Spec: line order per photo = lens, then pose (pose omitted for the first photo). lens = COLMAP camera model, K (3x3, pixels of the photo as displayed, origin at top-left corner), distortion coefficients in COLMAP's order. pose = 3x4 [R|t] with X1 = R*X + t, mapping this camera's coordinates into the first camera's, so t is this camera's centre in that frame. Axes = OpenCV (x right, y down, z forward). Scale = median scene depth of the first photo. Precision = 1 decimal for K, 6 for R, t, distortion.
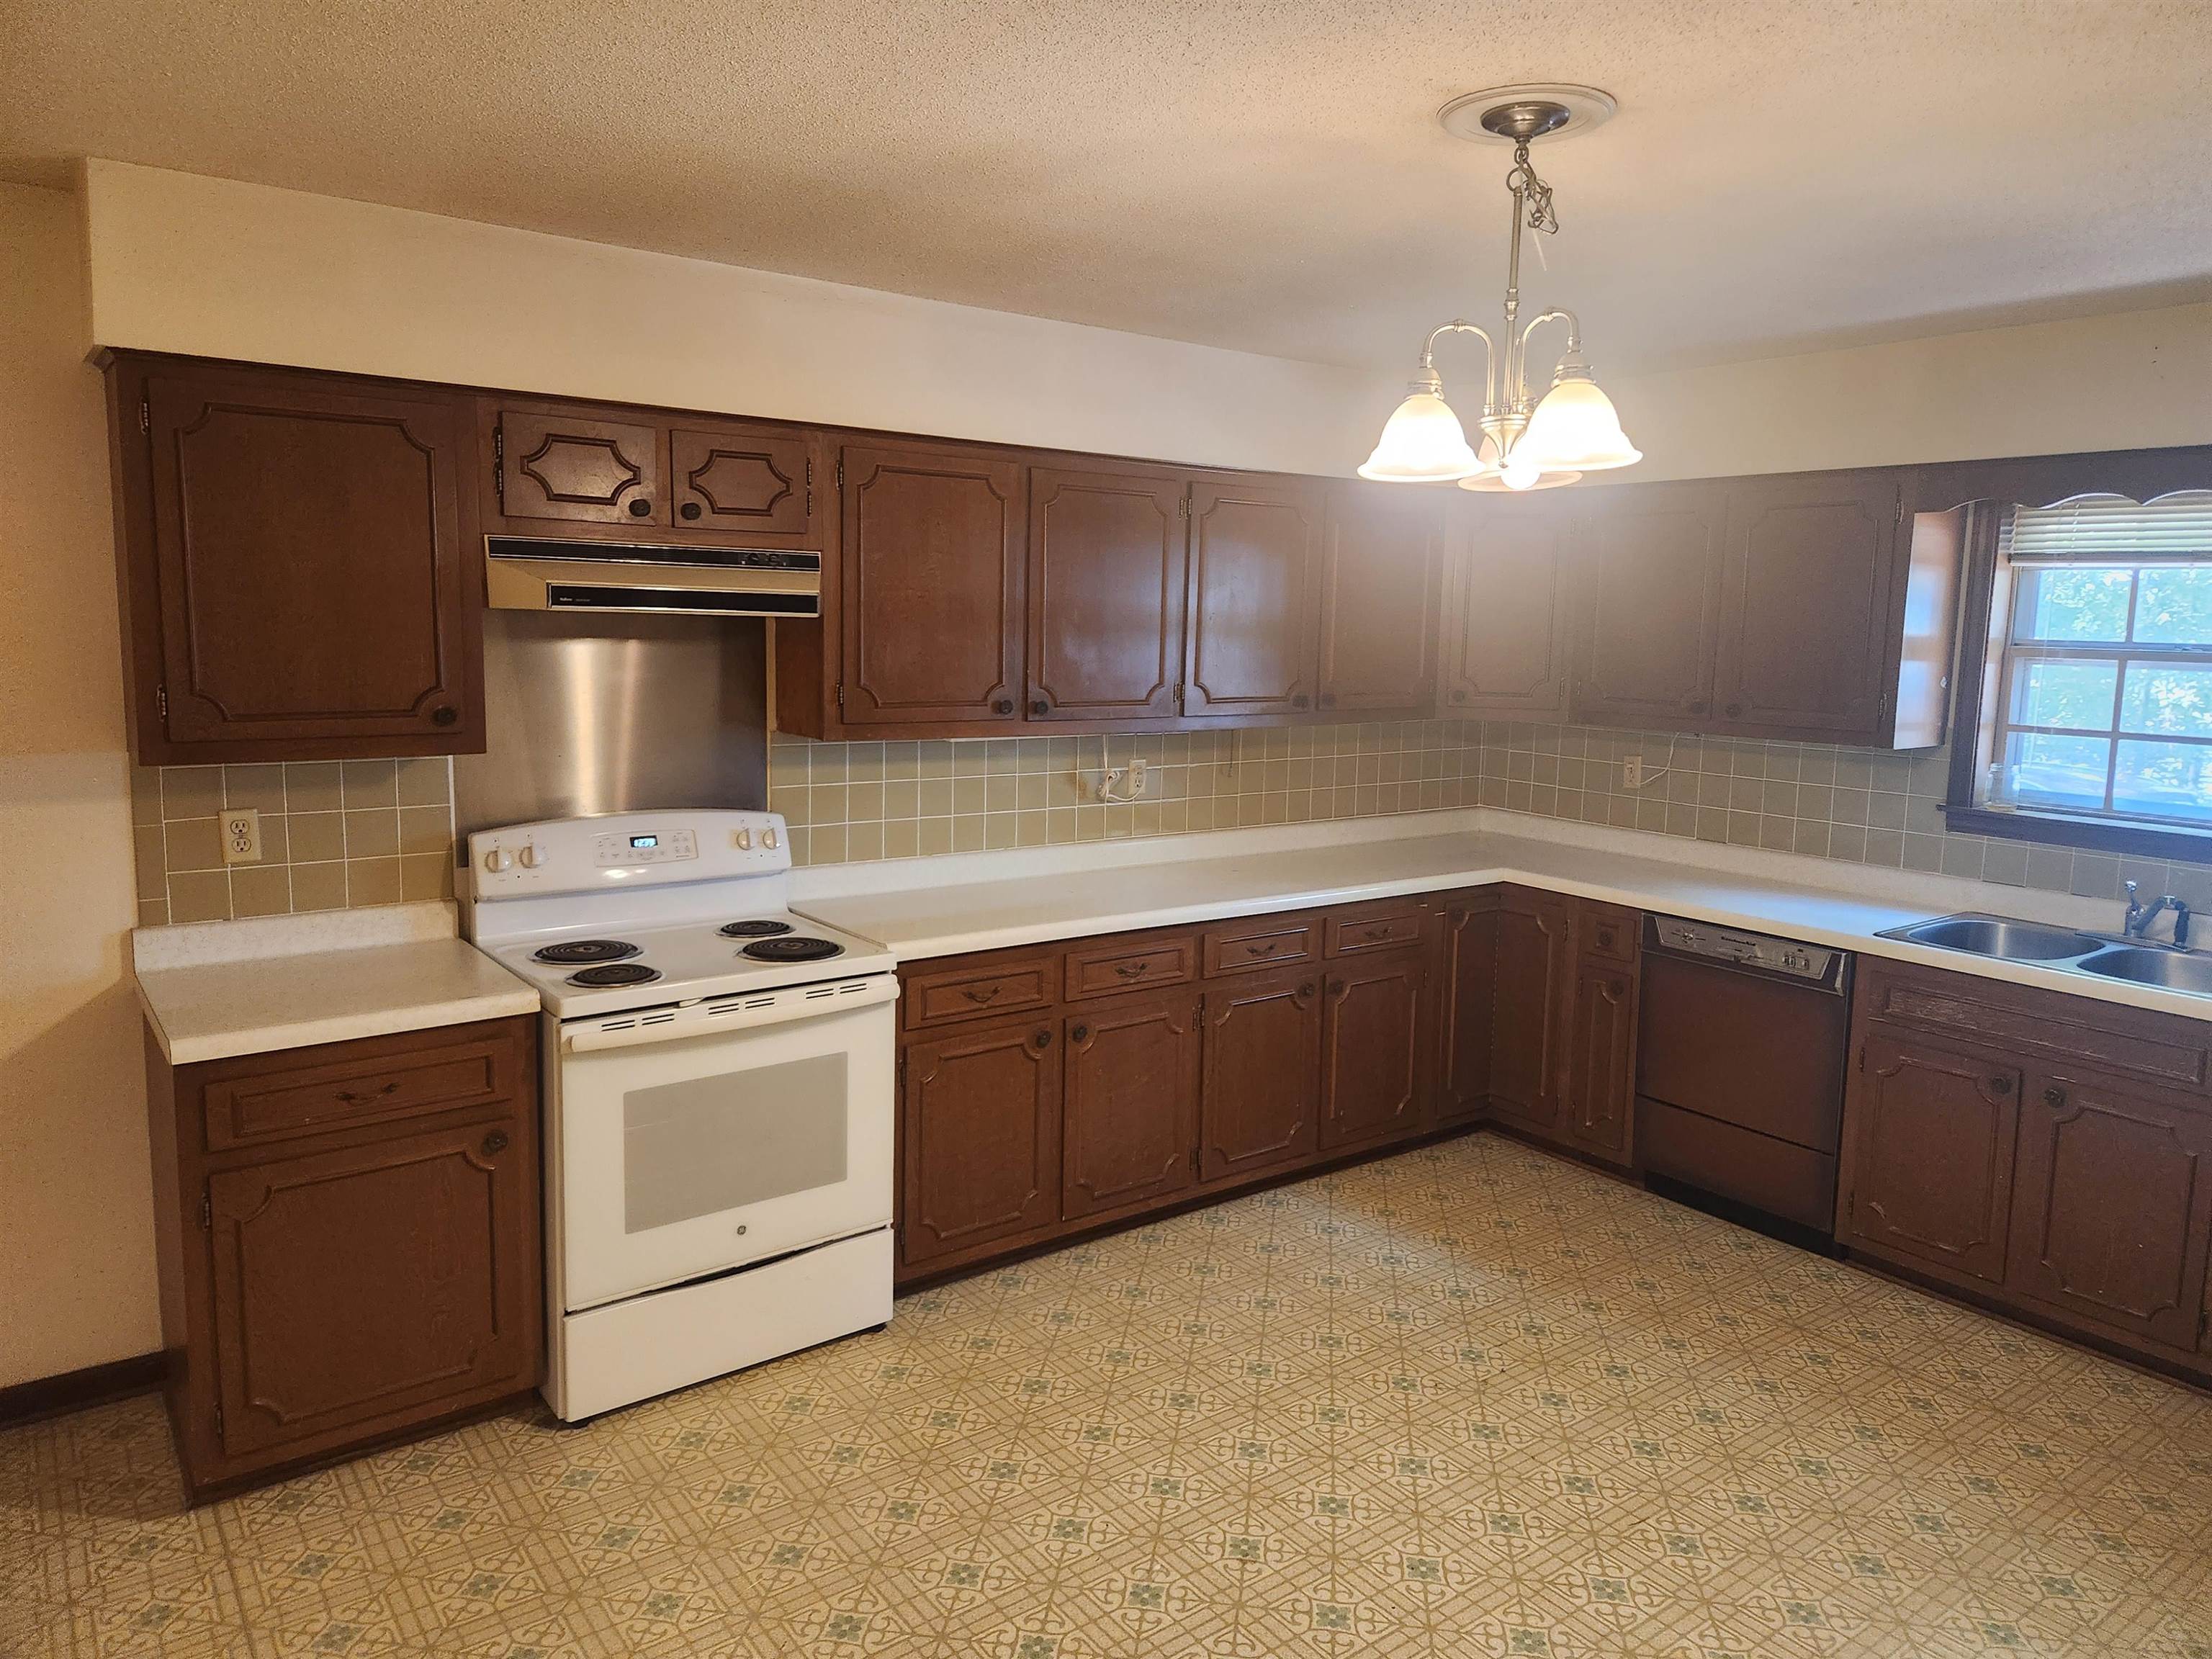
lens RADIAL K [[1484.1, 0, 1119.4], [0, 1484.1, 805.7], [0, 0, 1]] dist [0.084546, -0.077079]
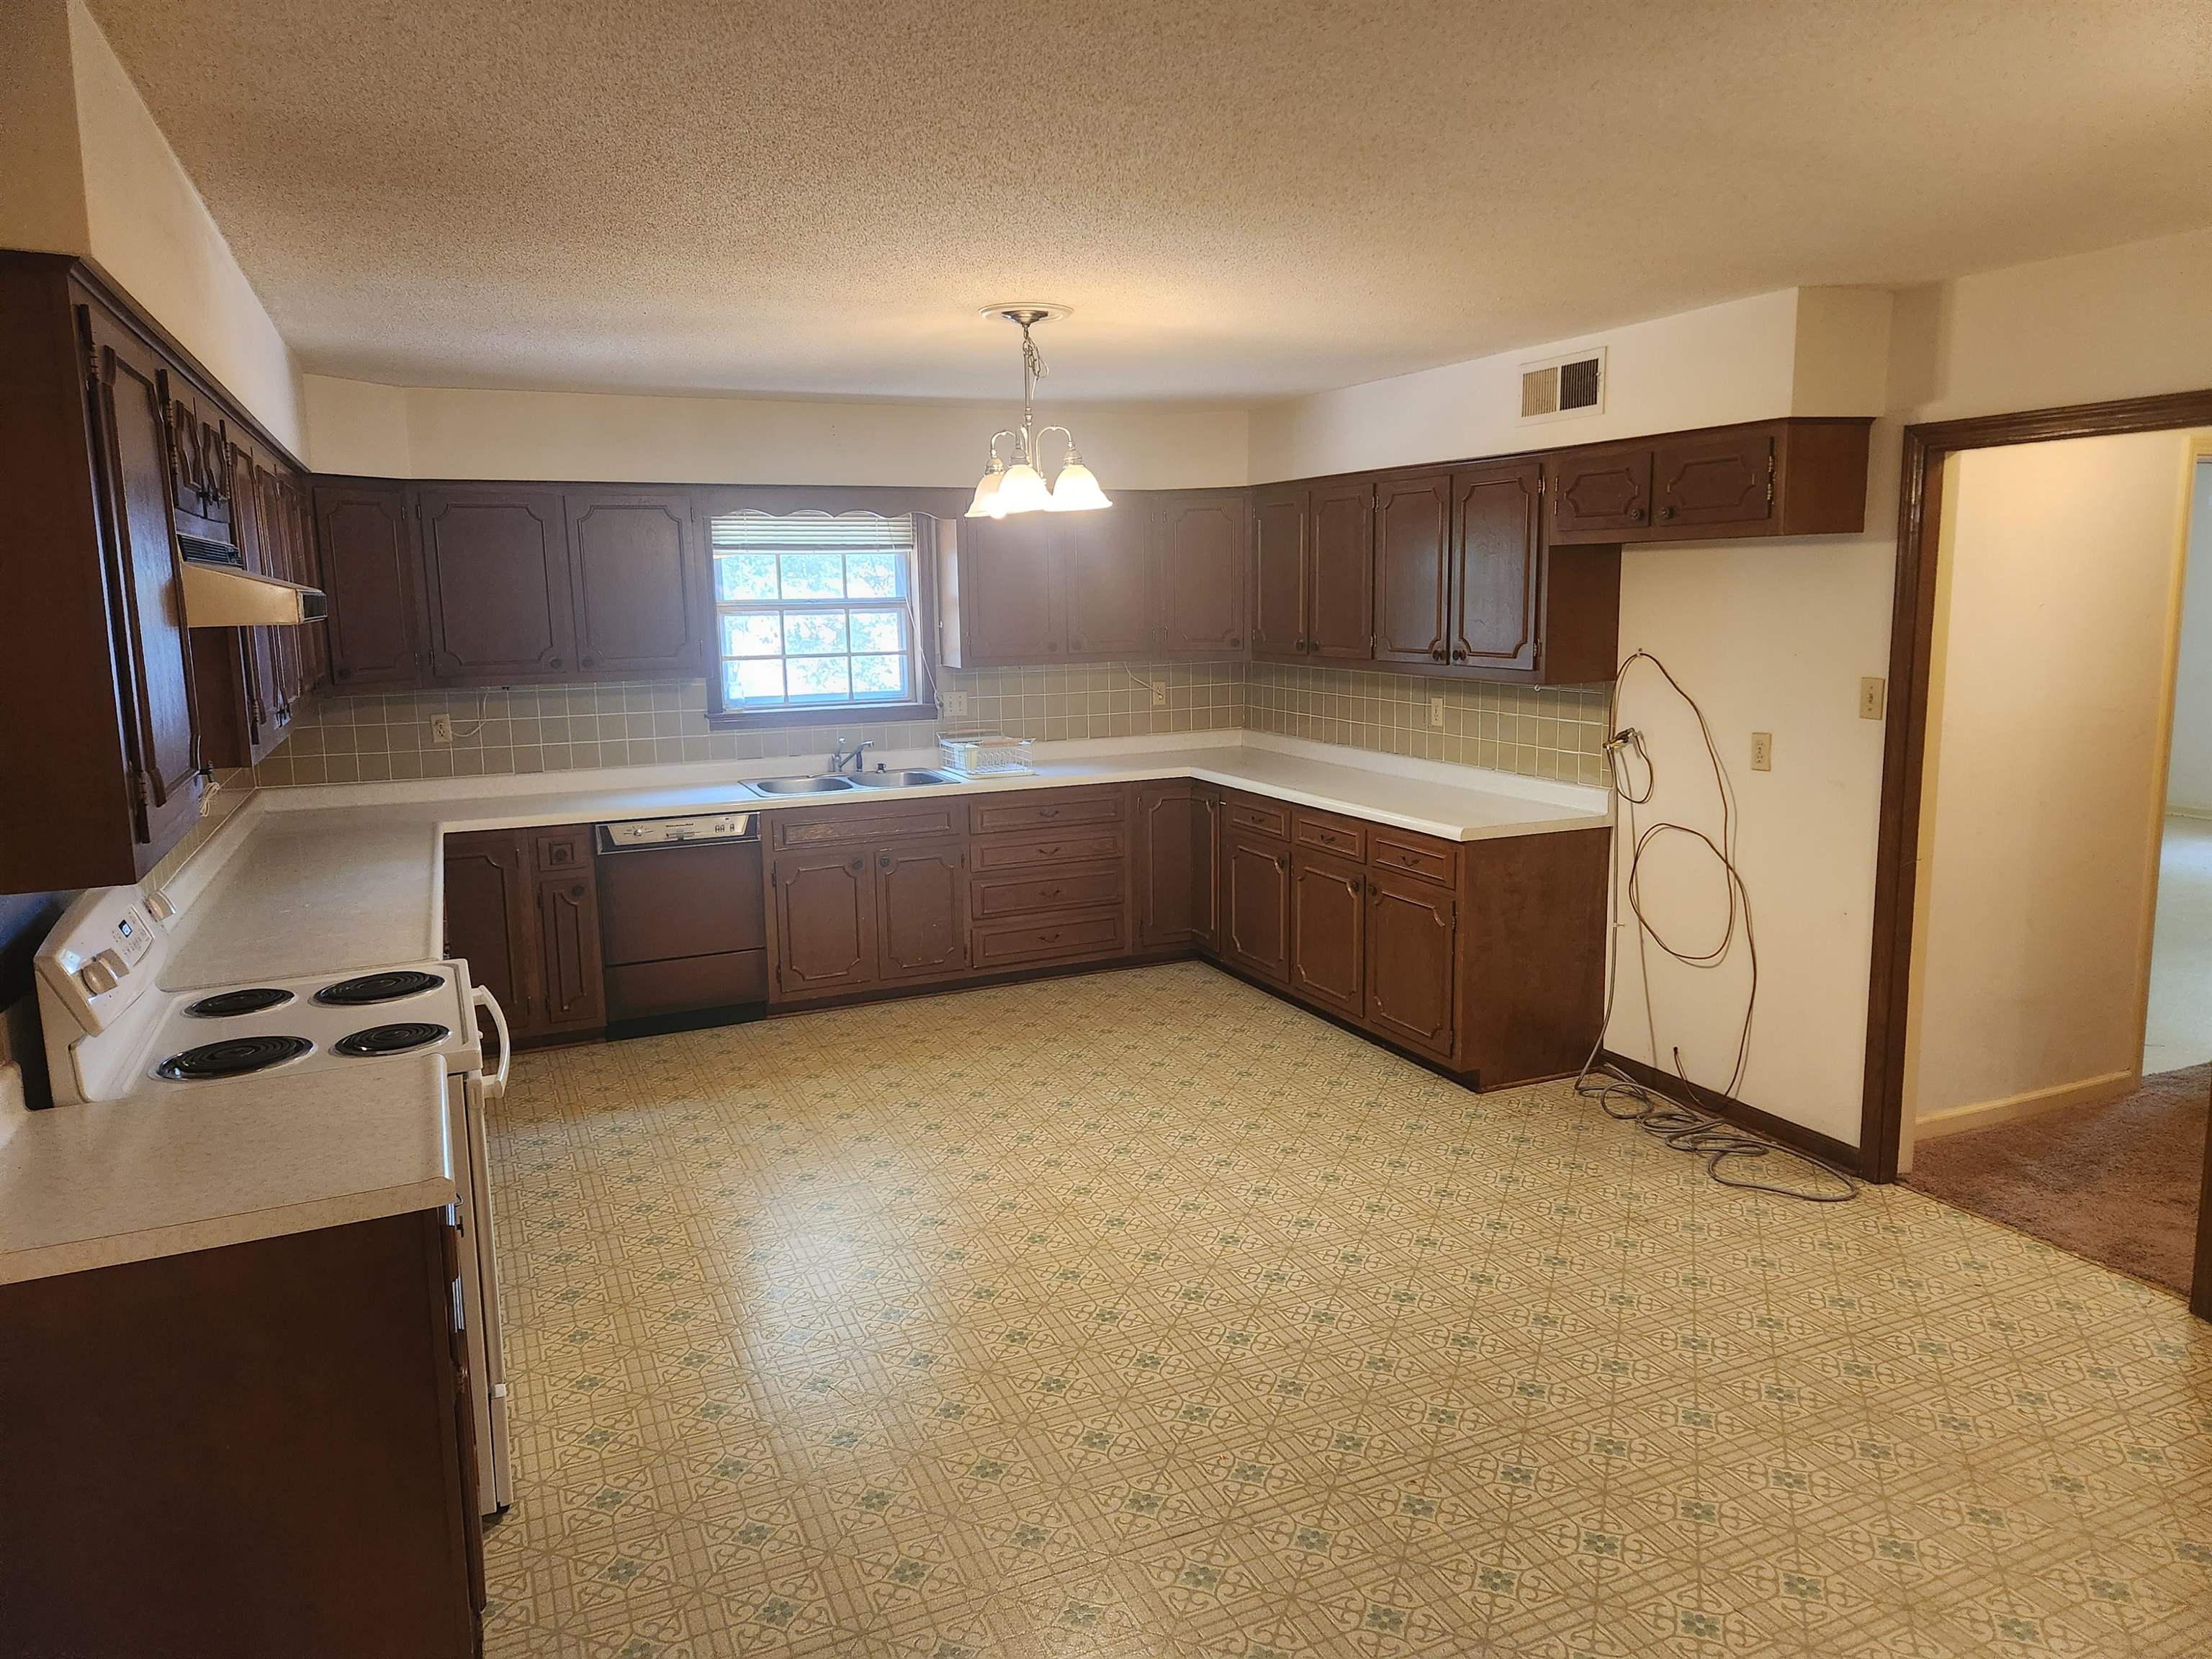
lens RADIAL K [[1484.1, 0, 1119.4], [0, 1484.1, 805.7], [0, 0, 1]] dist [0.084546, -0.077079]
pose [[0.213613, -0.169774, 0.962053, -0.922705], [0.147085, 0.979147, 0.140132, -0.067739], [-0.965782, 0.111569, 0.234130, 0.319766]]
